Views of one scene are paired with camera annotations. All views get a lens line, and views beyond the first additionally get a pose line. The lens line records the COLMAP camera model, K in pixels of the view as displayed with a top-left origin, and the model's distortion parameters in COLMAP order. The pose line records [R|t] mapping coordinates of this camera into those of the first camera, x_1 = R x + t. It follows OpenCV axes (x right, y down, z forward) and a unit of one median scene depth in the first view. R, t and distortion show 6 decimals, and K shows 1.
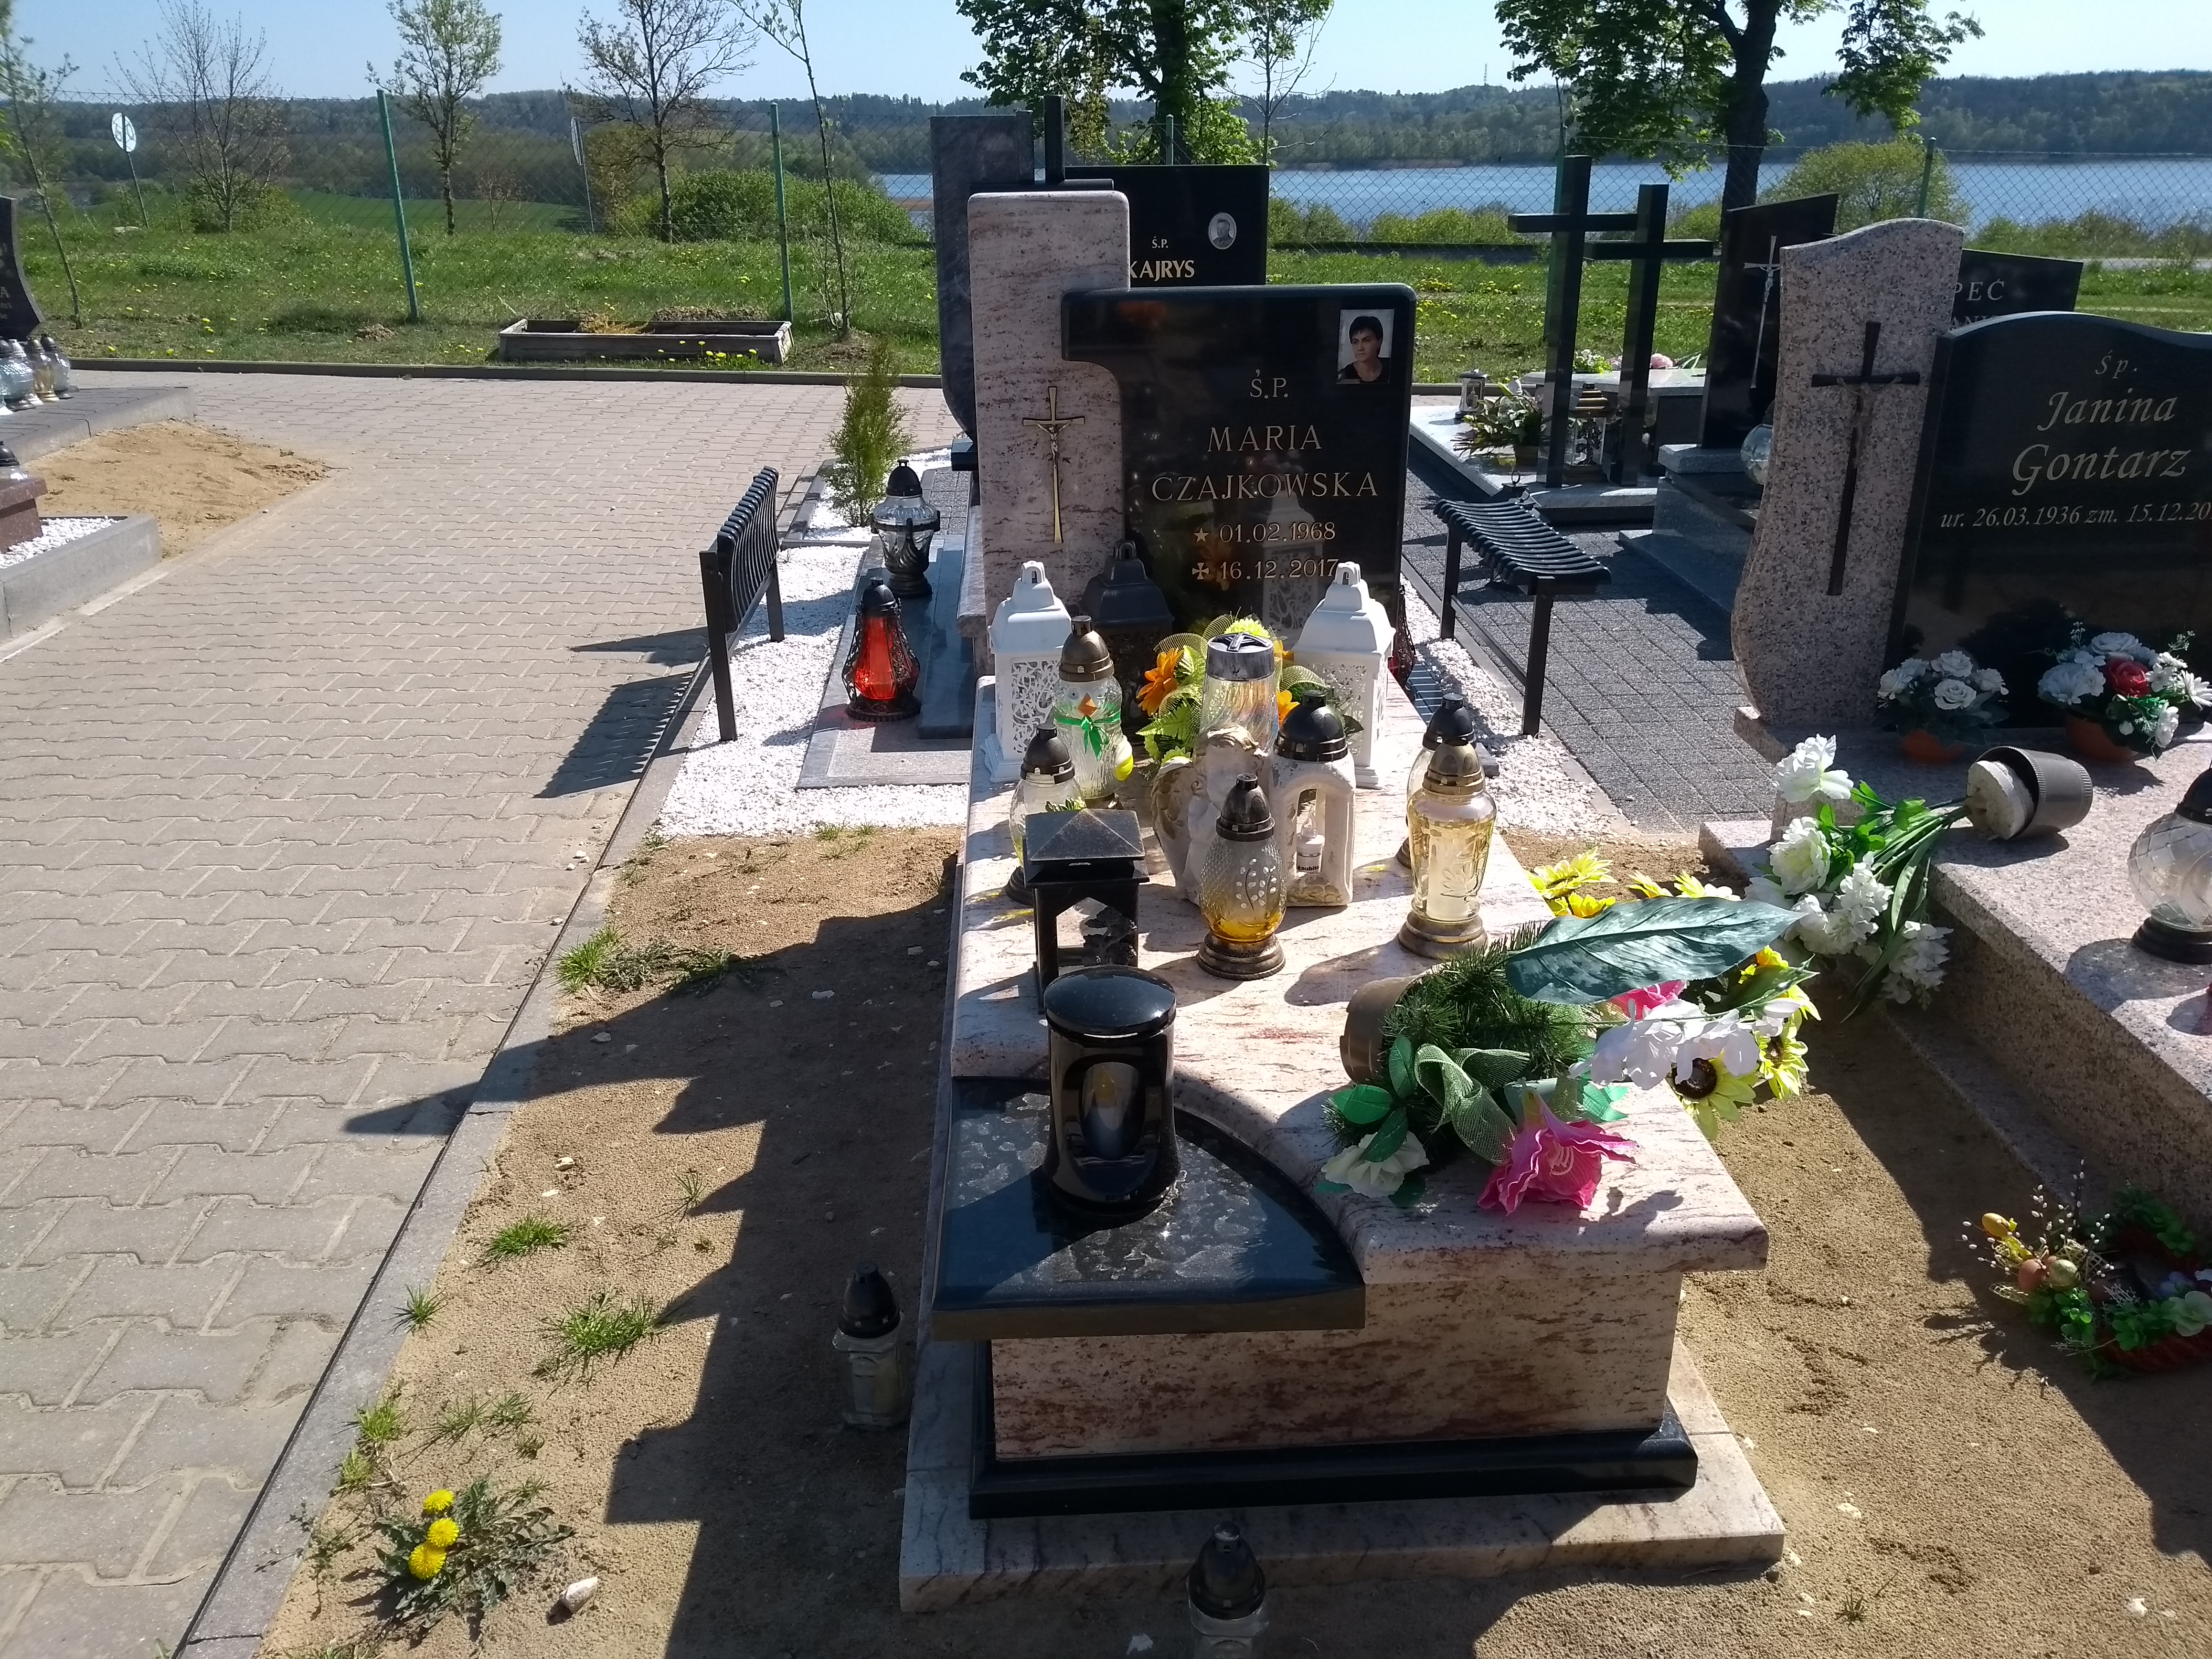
lens RADIAL K [[1751.4, 0, 1106.0], [0, 1751.4, 829.5], [0, 0, 1]] dist [0.052801, -0.078458]
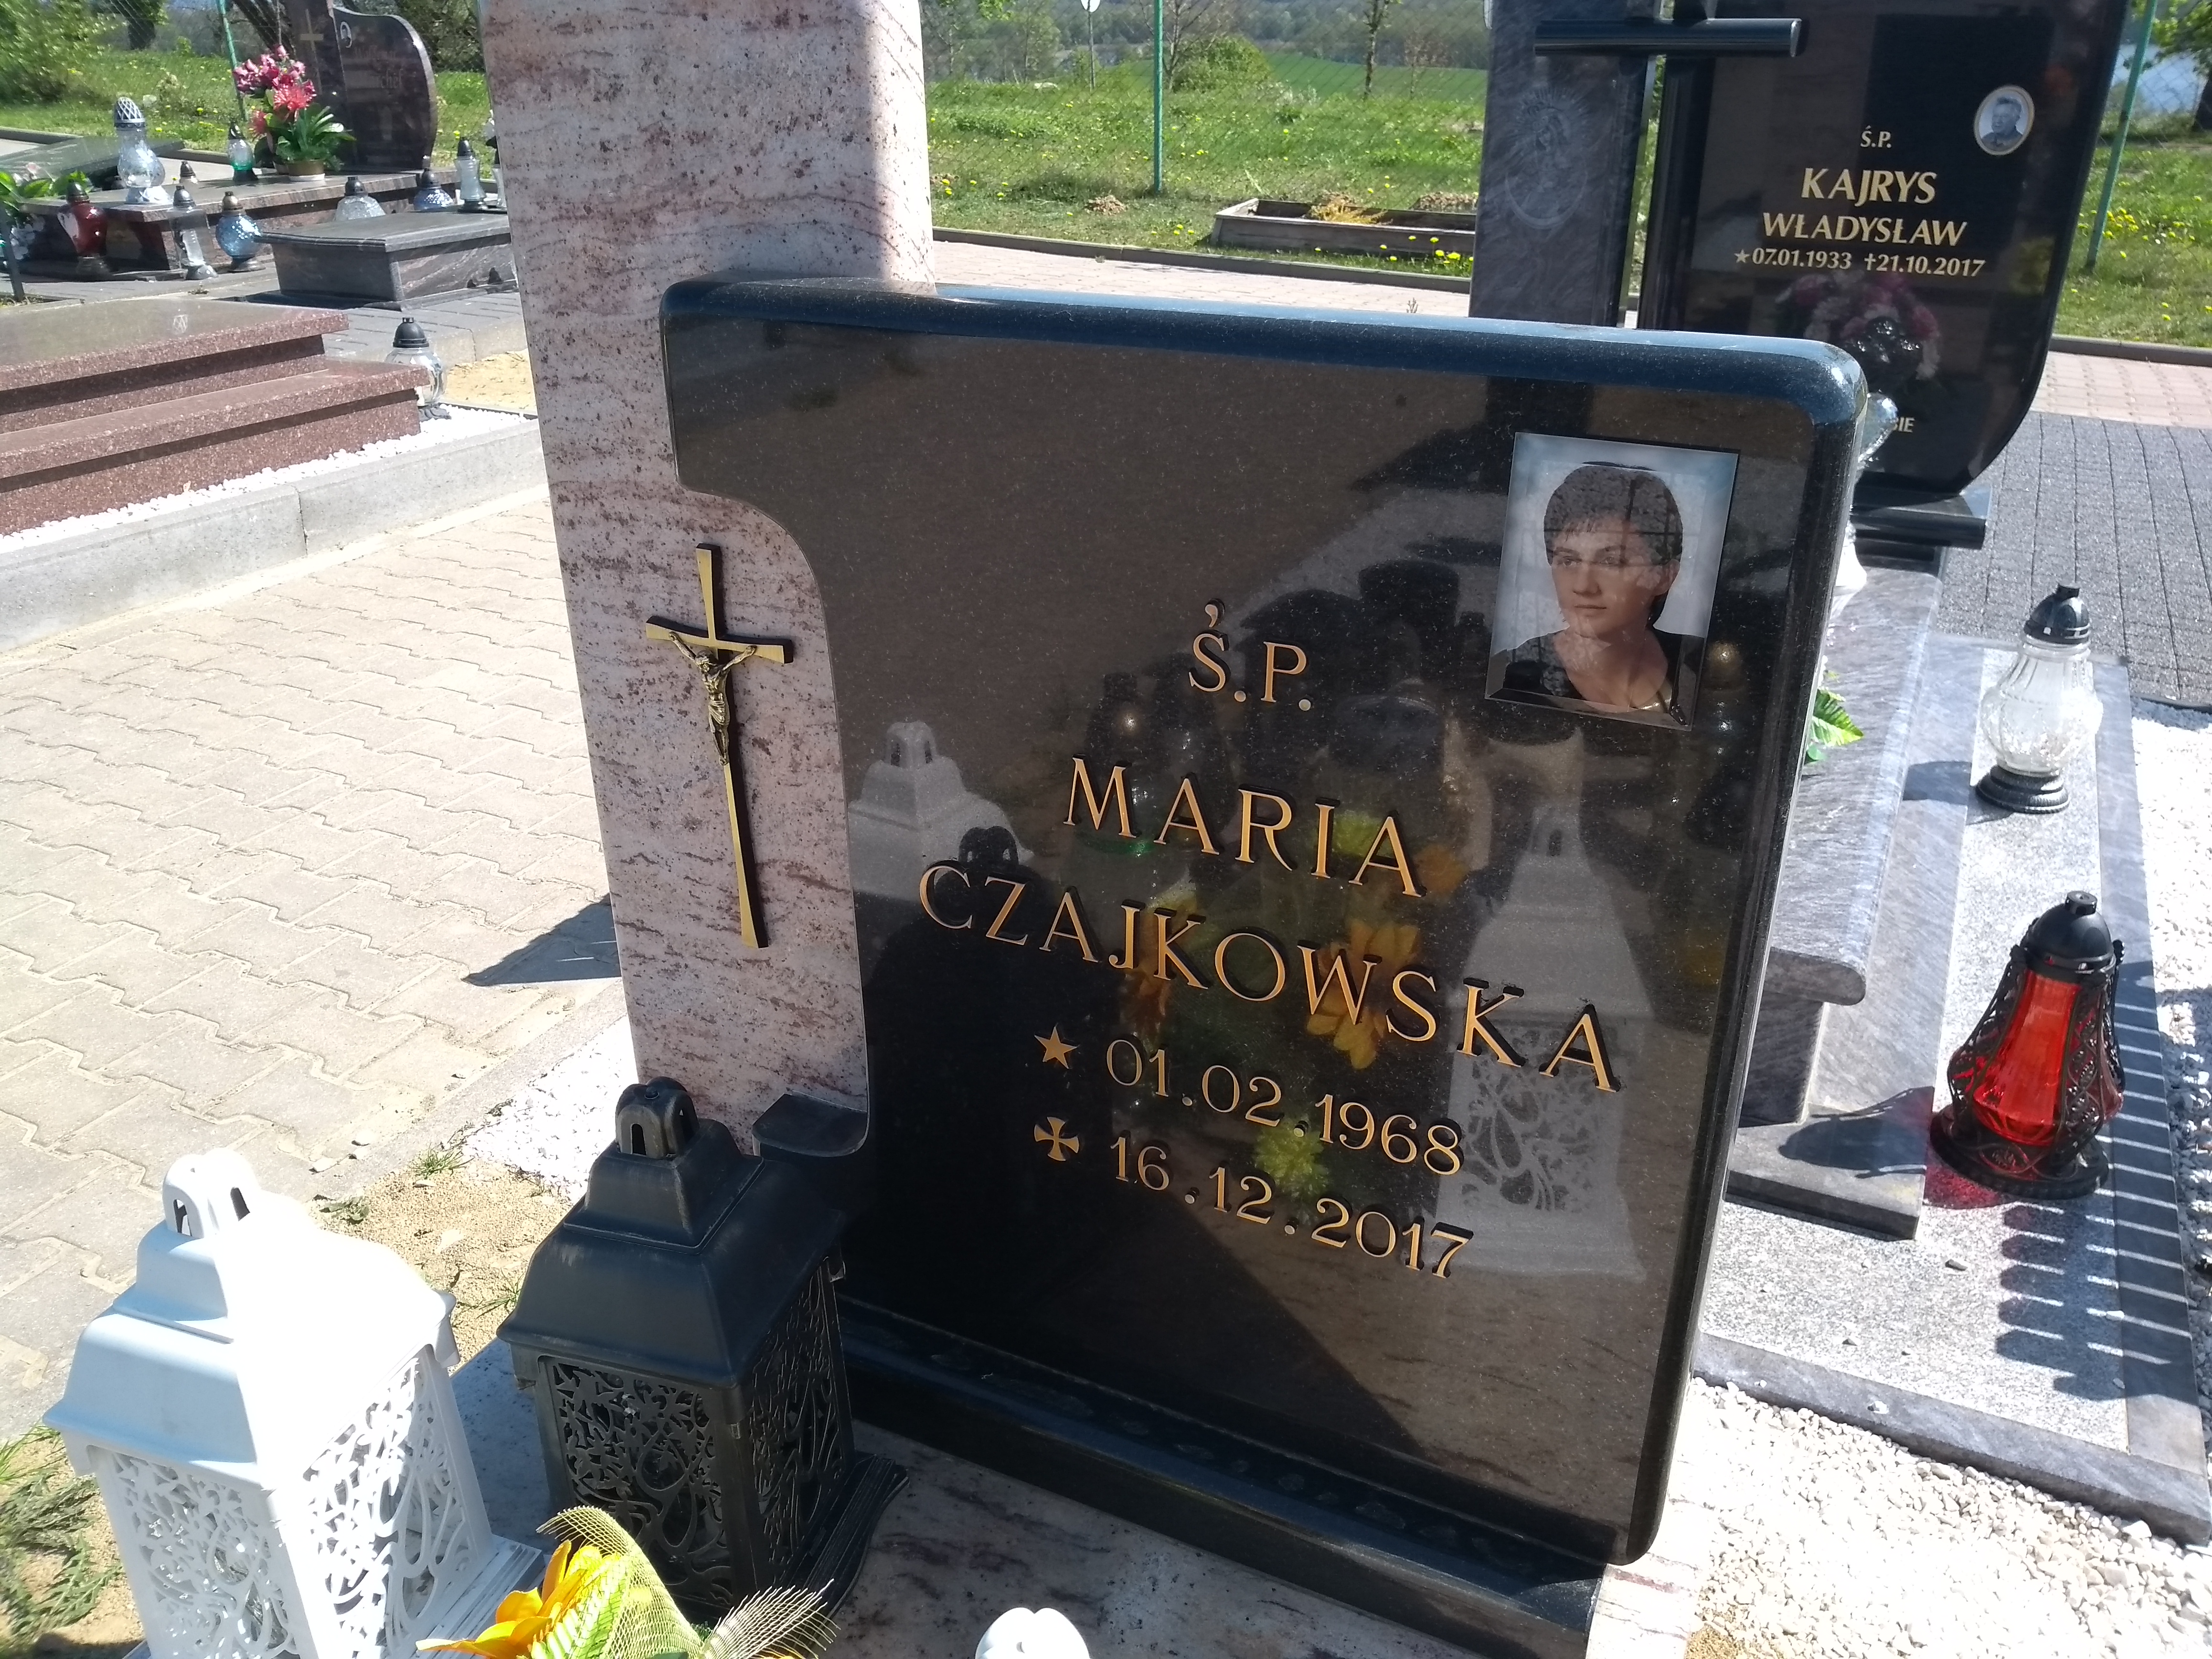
lens RADIAL K [[1751.2, 0, 1106.0], [0, 1751.2, 829.5], [0, 0, 1]] dist [0.002128, -0.007297]
pose [[0.870480, 0.216249, -0.442156, 0.110392], [-0.186816, 0.976254, 0.109676, -0.137039], [0.455374, -0.012869, 0.890207, 0.399699]]
